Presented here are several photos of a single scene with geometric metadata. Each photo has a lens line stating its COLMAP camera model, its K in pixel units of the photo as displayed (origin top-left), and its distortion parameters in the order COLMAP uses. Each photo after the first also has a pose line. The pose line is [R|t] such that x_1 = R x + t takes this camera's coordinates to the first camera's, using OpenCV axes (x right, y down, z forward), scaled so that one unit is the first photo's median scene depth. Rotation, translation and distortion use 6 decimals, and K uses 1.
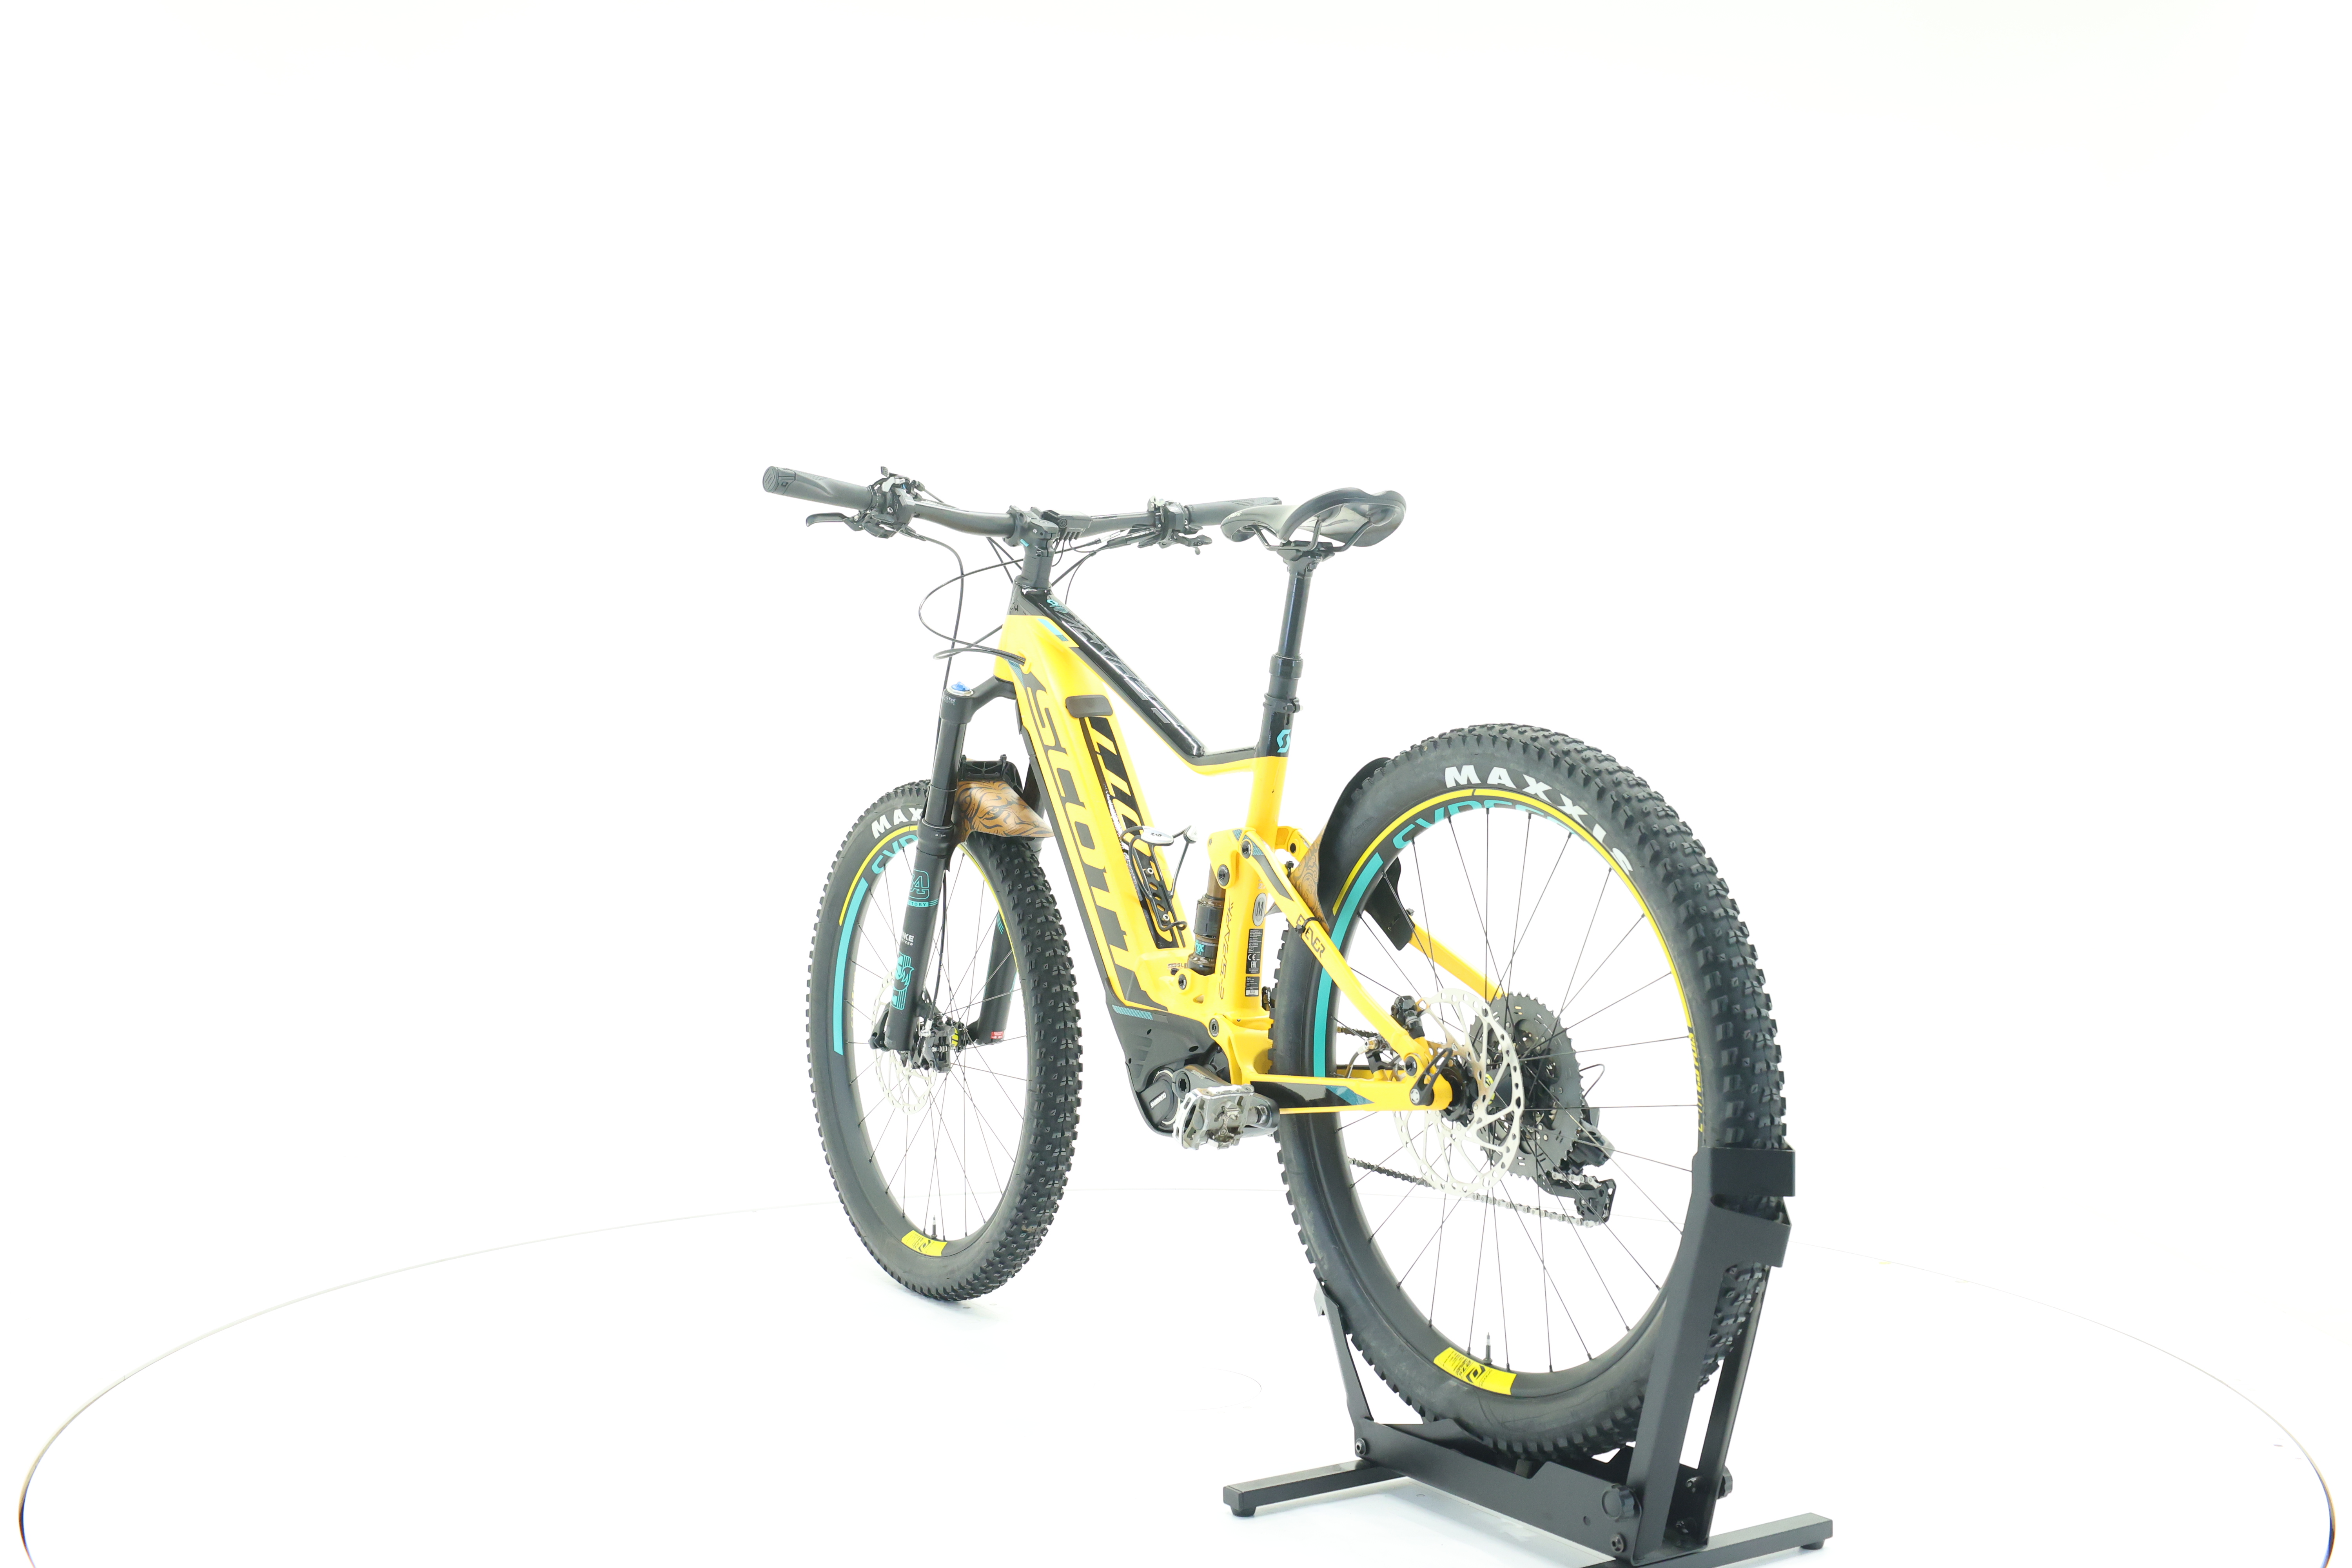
lens RADIAL K [[2503.1, 0, 1179.3], [0, 2503.1, 781.0], [0, 0, 1]] dist [0.003556, 0.000000]
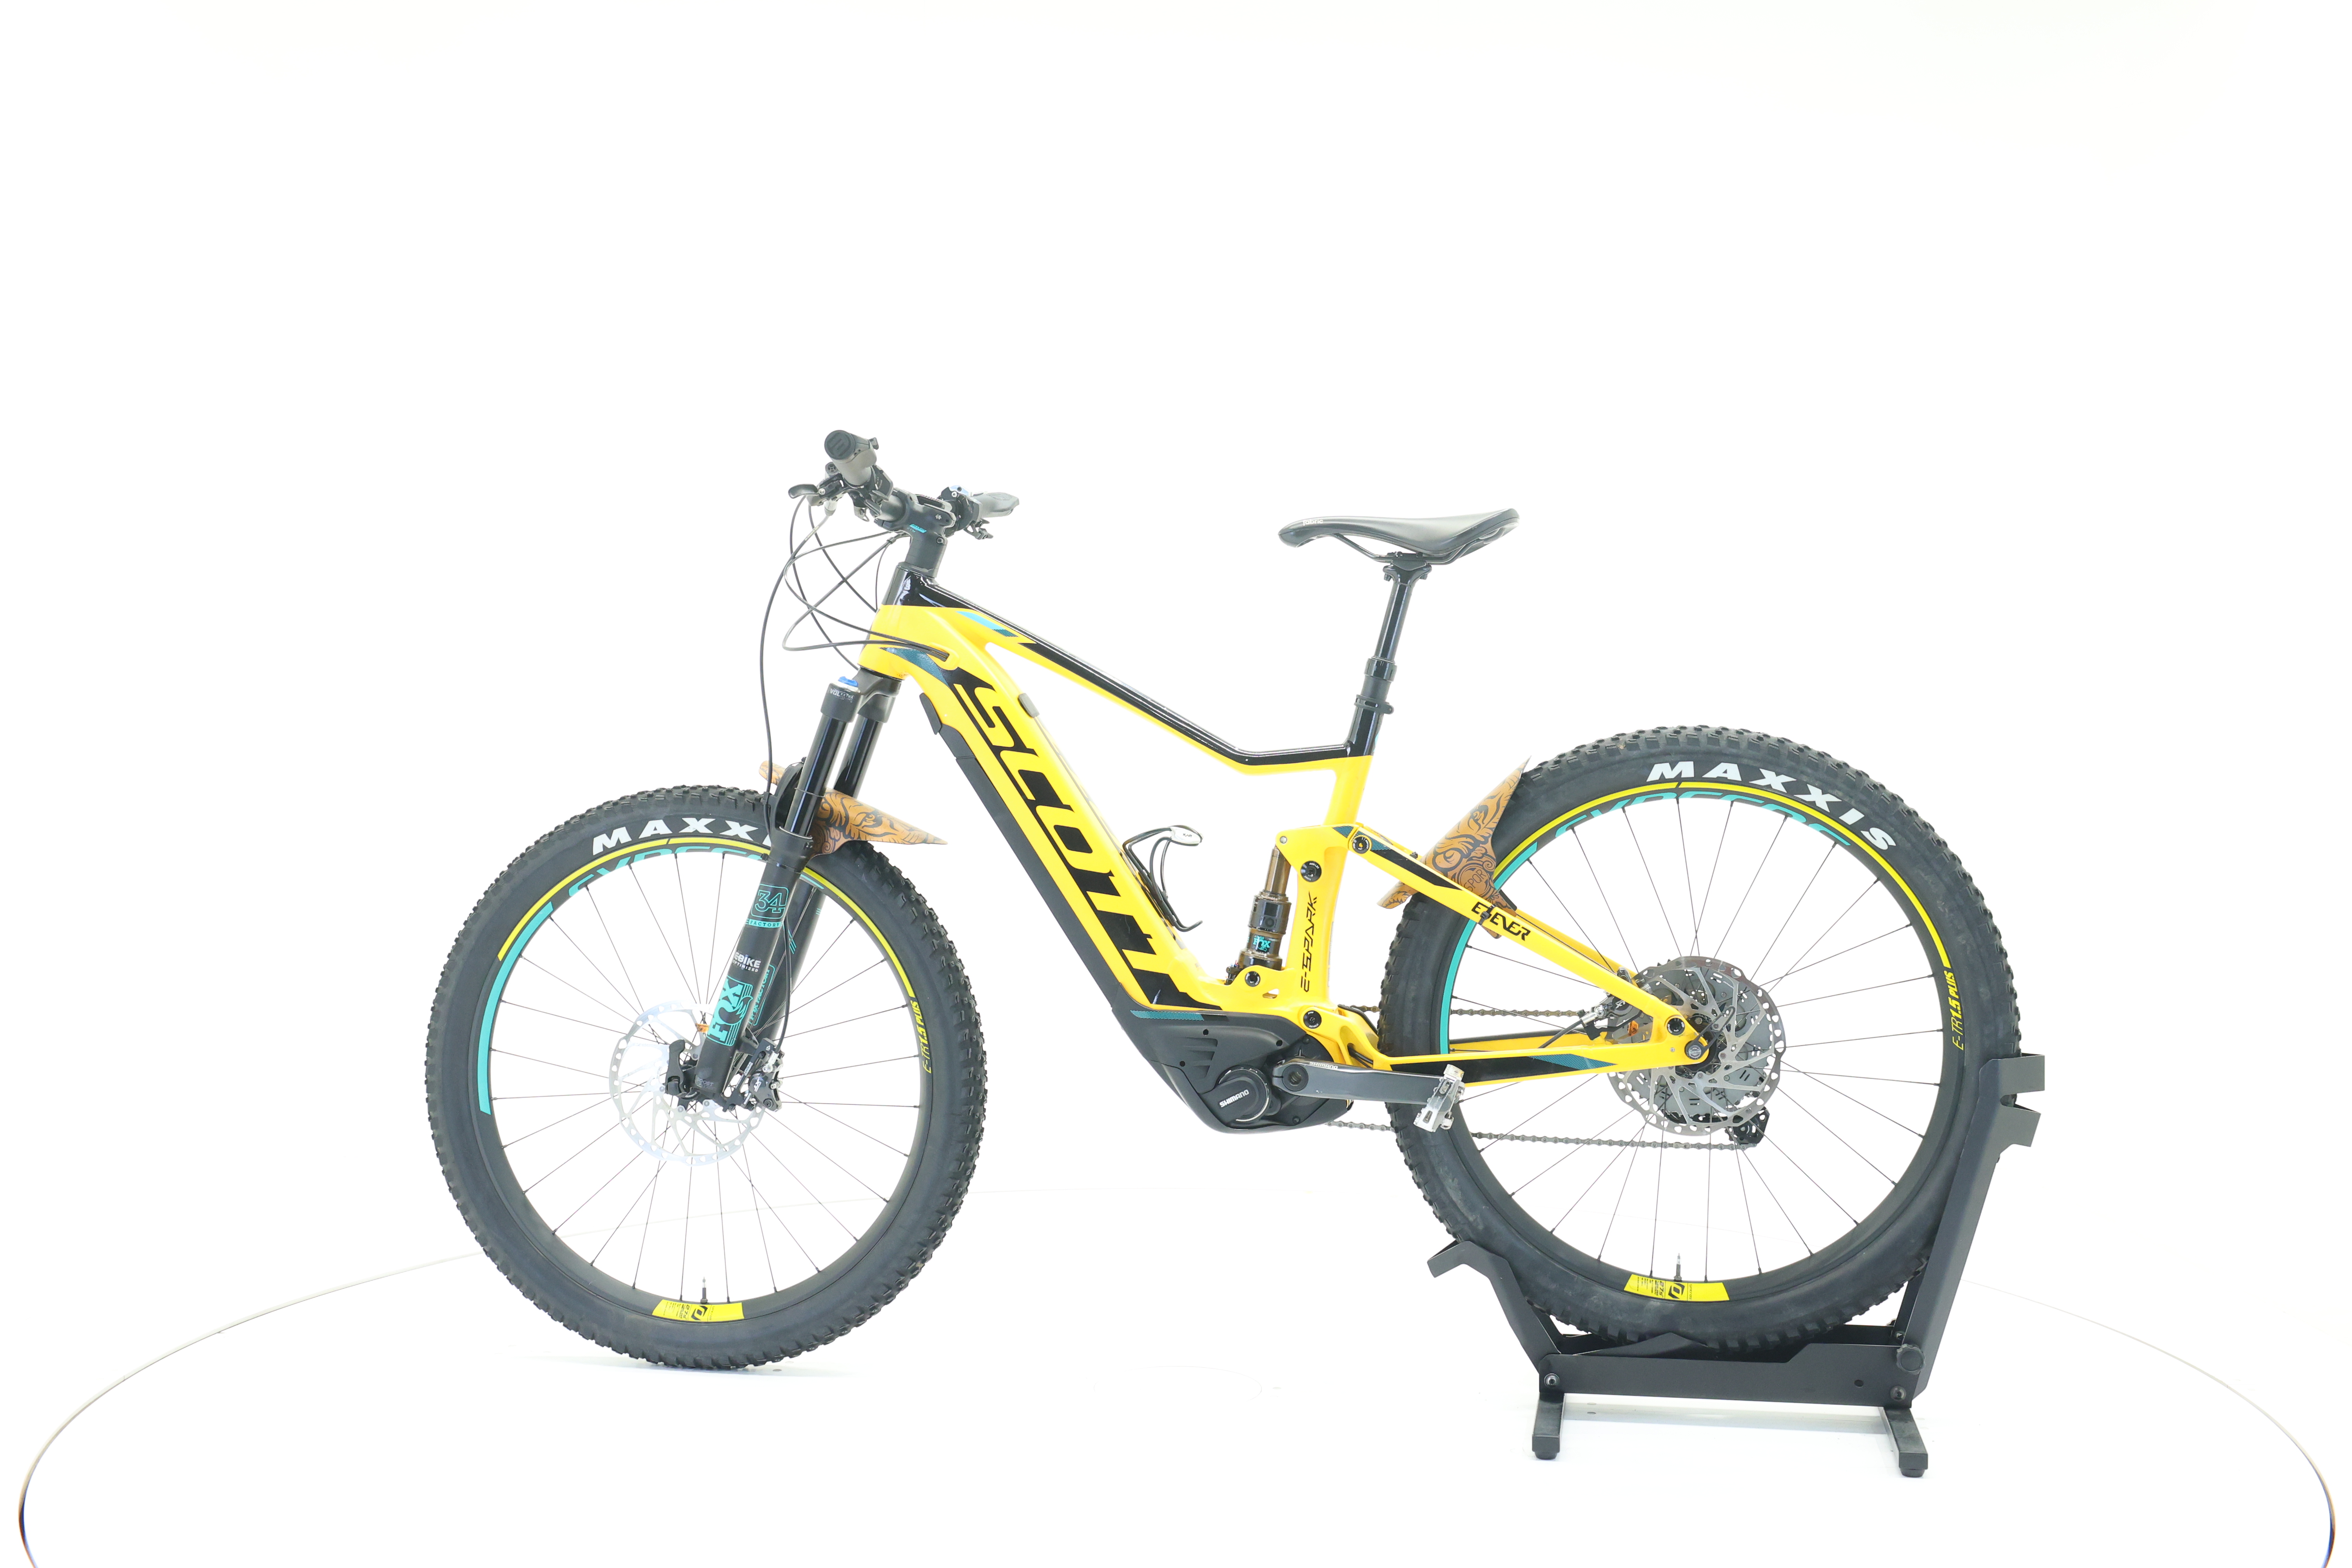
lens RADIAL K [[2503.1, 0, 1179.1], [0, 2503.1, 778.3], [0, 0, 1]] dist [0.003556, 0.000000]
pose [[0.686540, -0.015674, 0.726923, -0.770069], [0.013342, 0.999871, 0.008957, -0.010553], [-0.726969, 0.003549, 0.686661, 0.331952]]
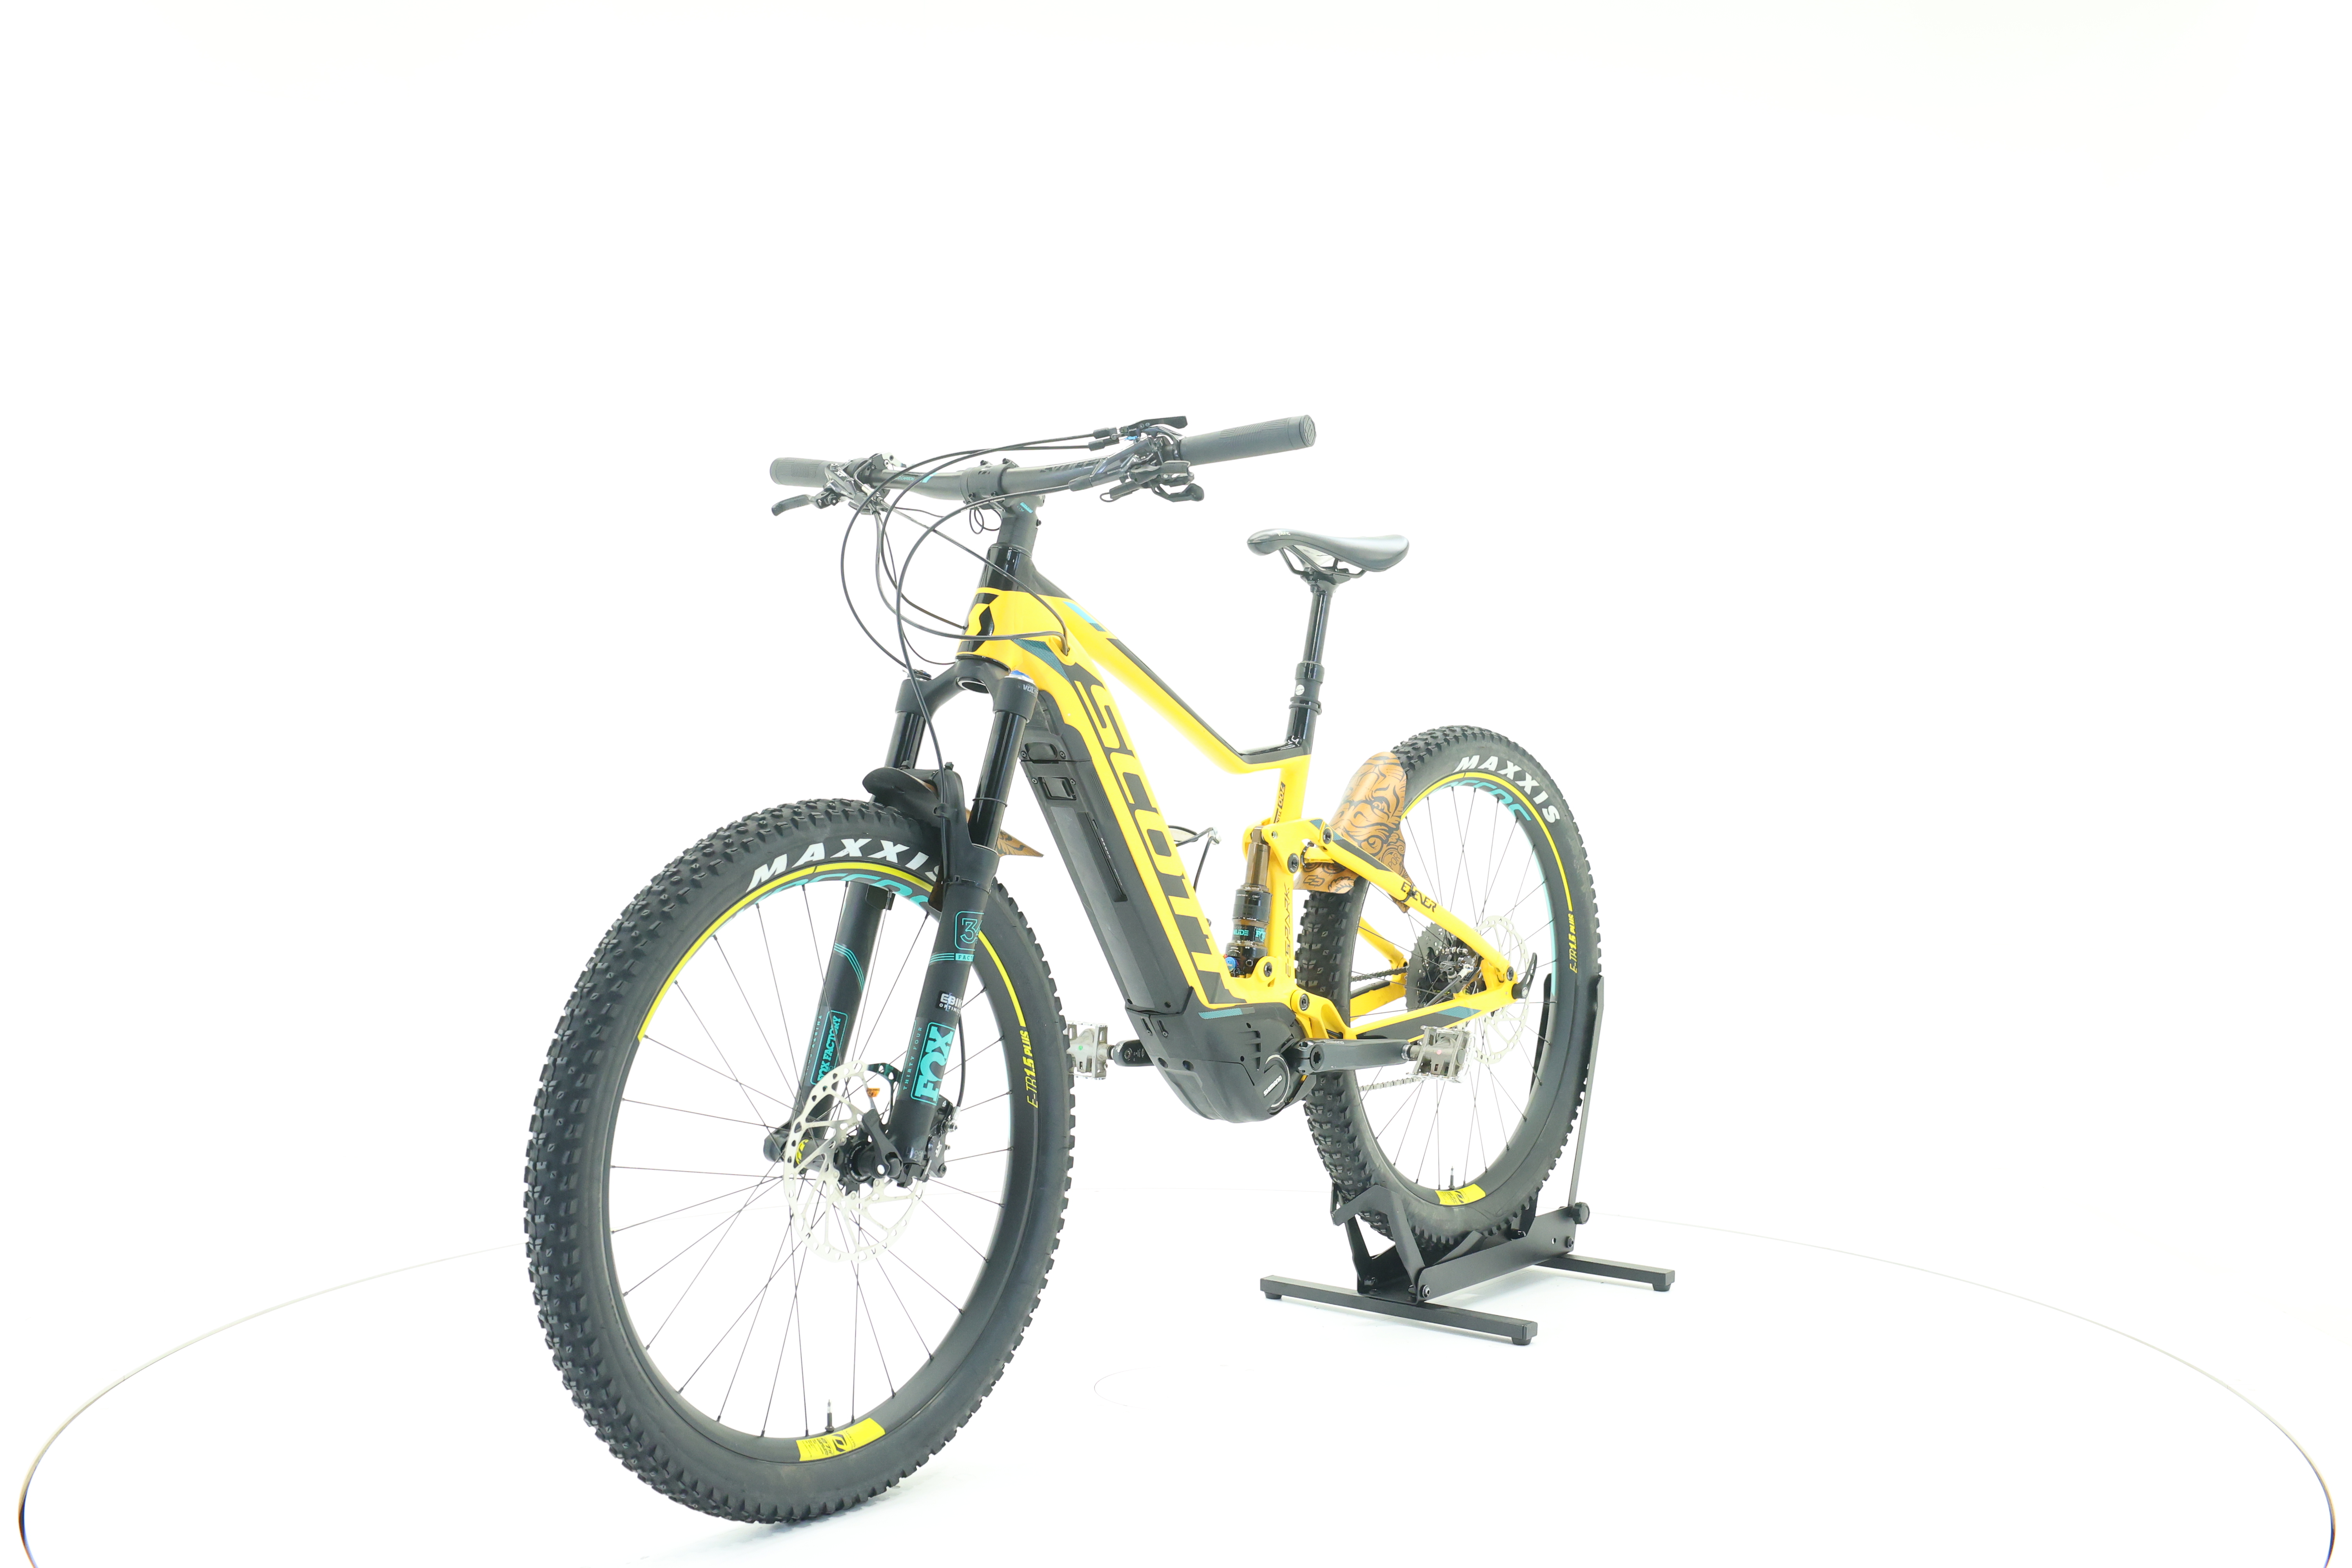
lens RADIAL K [[2503.1, 0, 1183.5], [0, 2503.1, 784.0], [0, 0, 1]] dist [0.003556, 0.000000]
pose [[-0.317098, -0.026091, 0.948034, -1.003669], [0.013477, 0.999397, 0.032013, -0.032509], [-0.948297, 0.022928, -0.316555, 1.392956]]
